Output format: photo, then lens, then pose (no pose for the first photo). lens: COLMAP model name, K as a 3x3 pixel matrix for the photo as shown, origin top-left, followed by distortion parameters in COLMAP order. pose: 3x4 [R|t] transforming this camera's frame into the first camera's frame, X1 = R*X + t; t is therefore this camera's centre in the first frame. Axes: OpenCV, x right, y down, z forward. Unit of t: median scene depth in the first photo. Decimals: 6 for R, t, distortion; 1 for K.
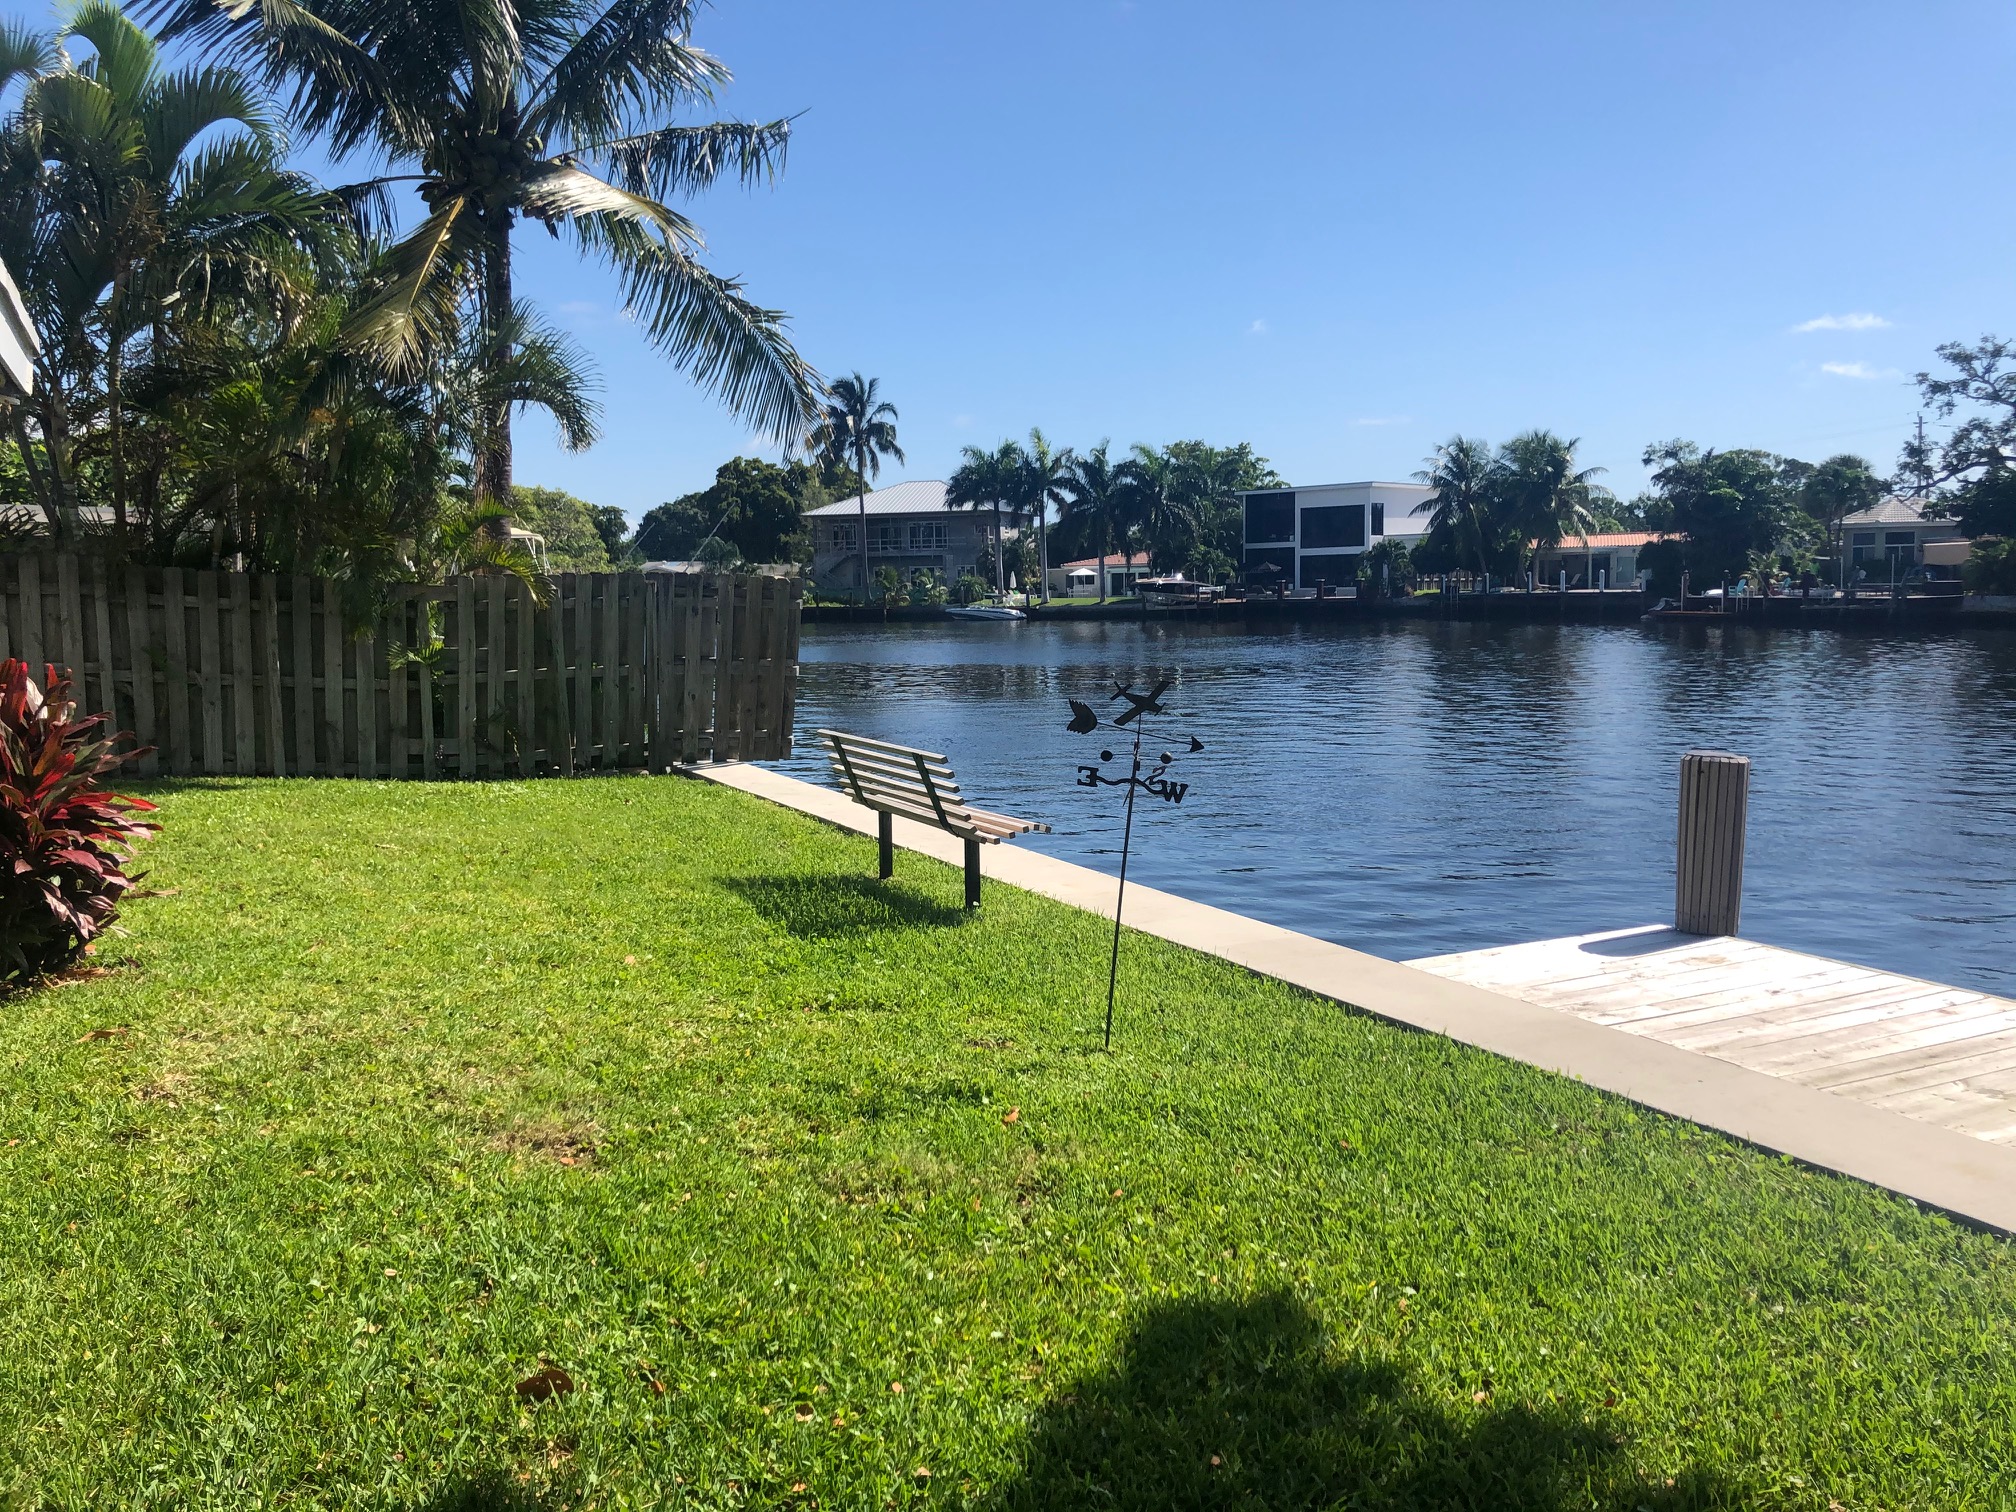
lens RADIAL K [[1651.6, 0, 1008.0], [0, 1651.6, 756.0], [0, 0, 1]] dist [0.011054, 0.006371]
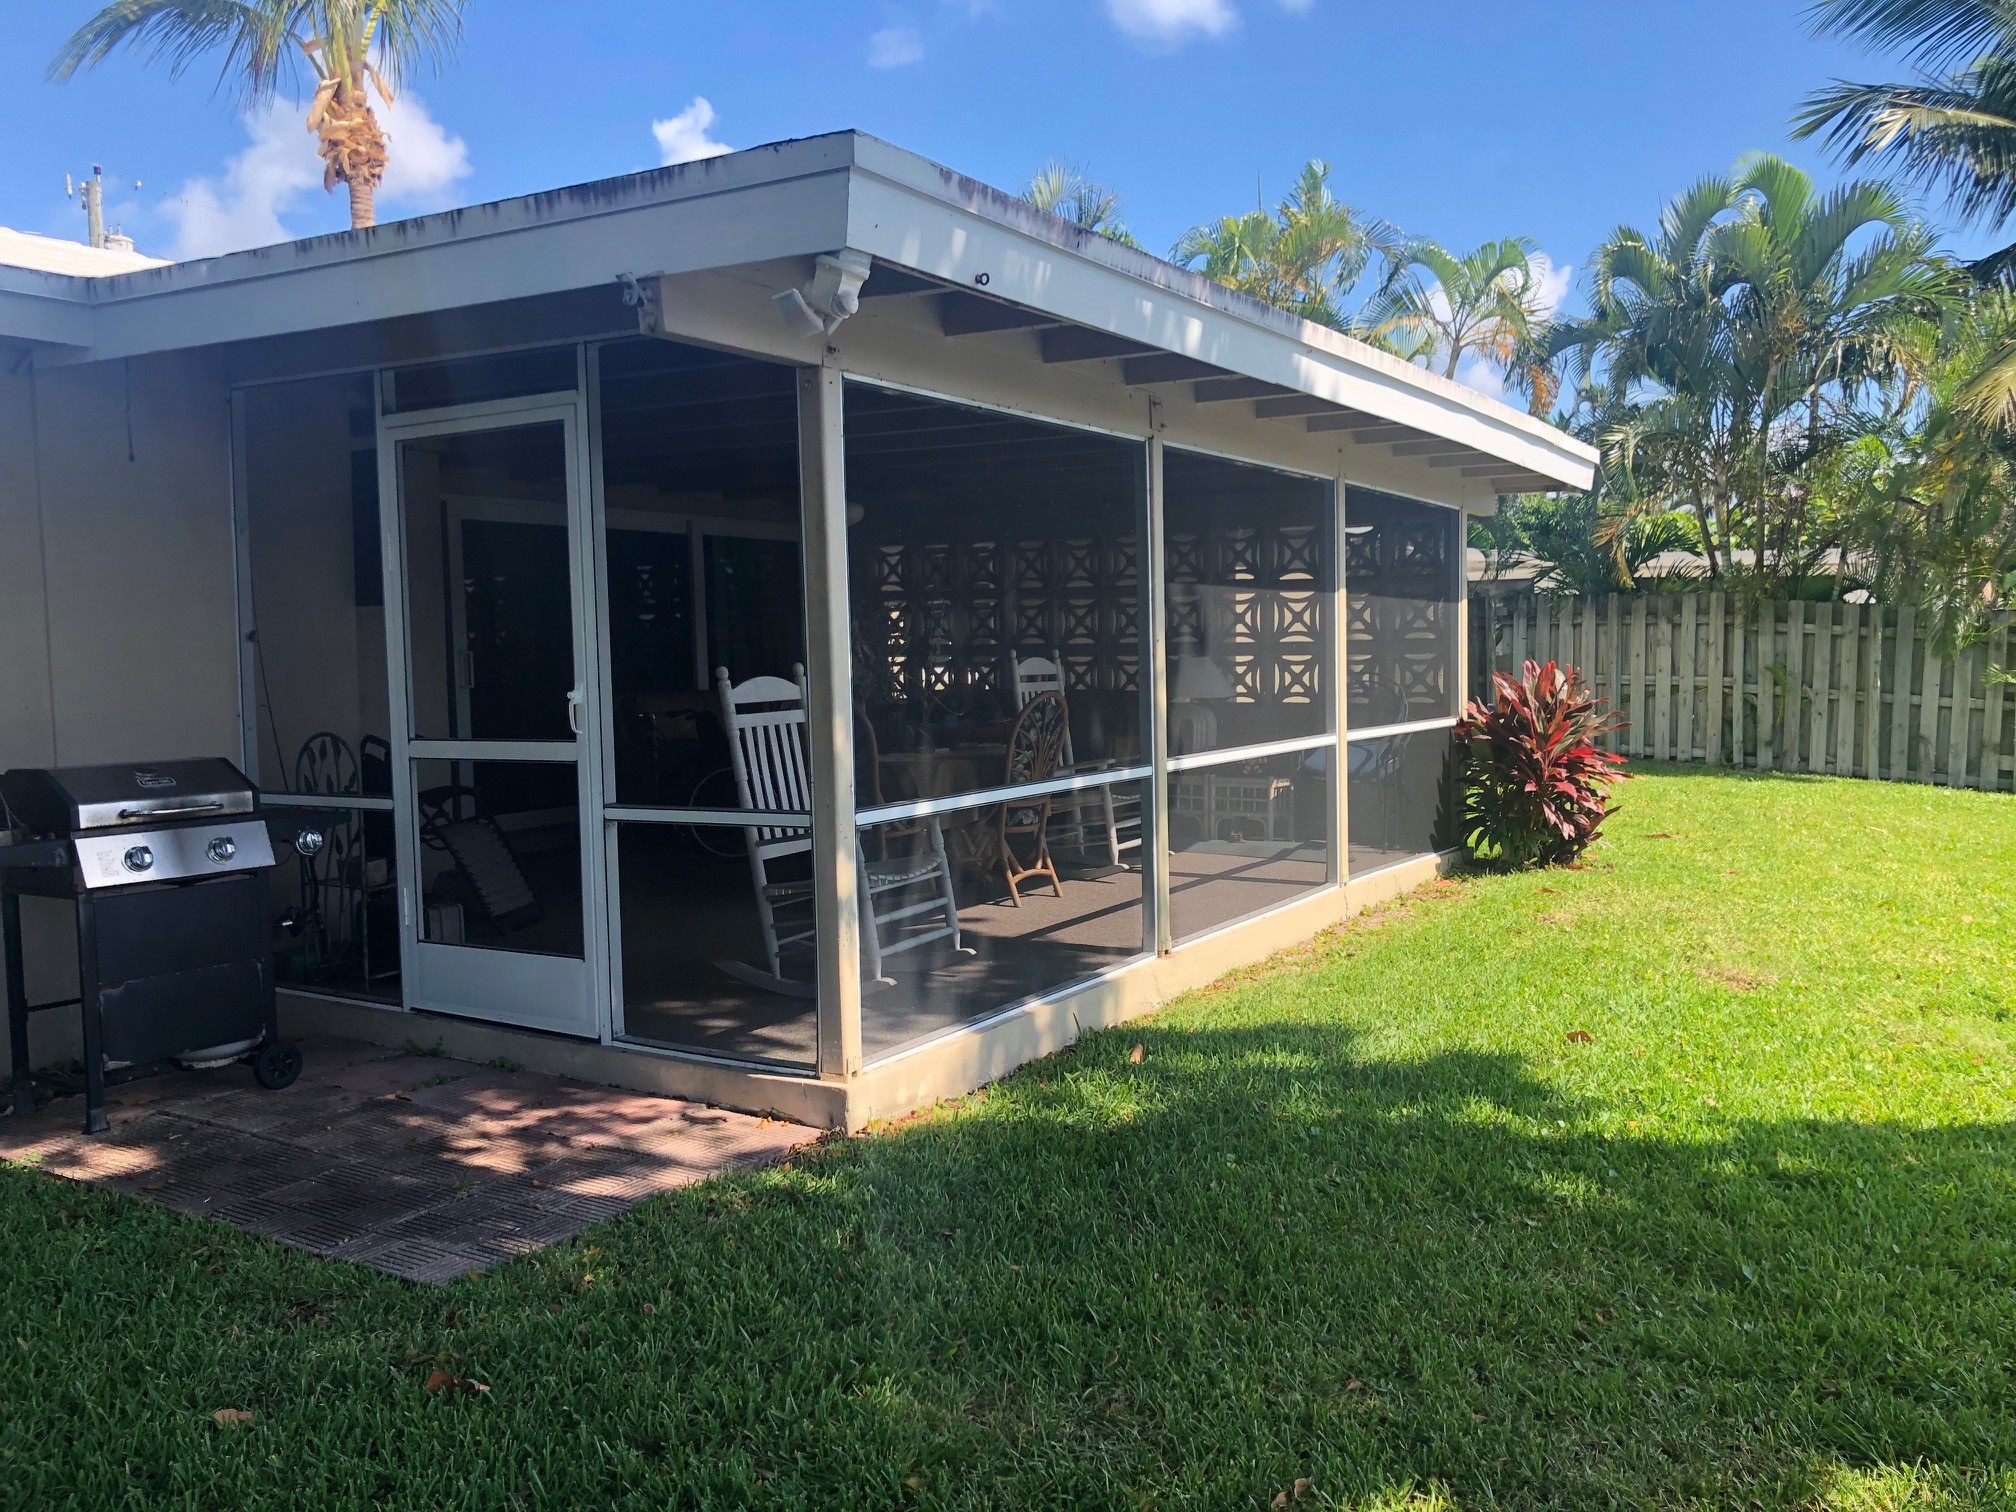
lens RADIAL K [[1698.5, 0, 1008.0], [0, 1698.5, 756.0], [0, 0, 1]] dist [0.000446, -0.000907]
pose [[0.537676, 0.059003, -0.841085, 0.234602], [-0.076581, 0.996843, 0.020974, 0.017451], [0.839667, 0.053134, 0.540497, -0.148609]]
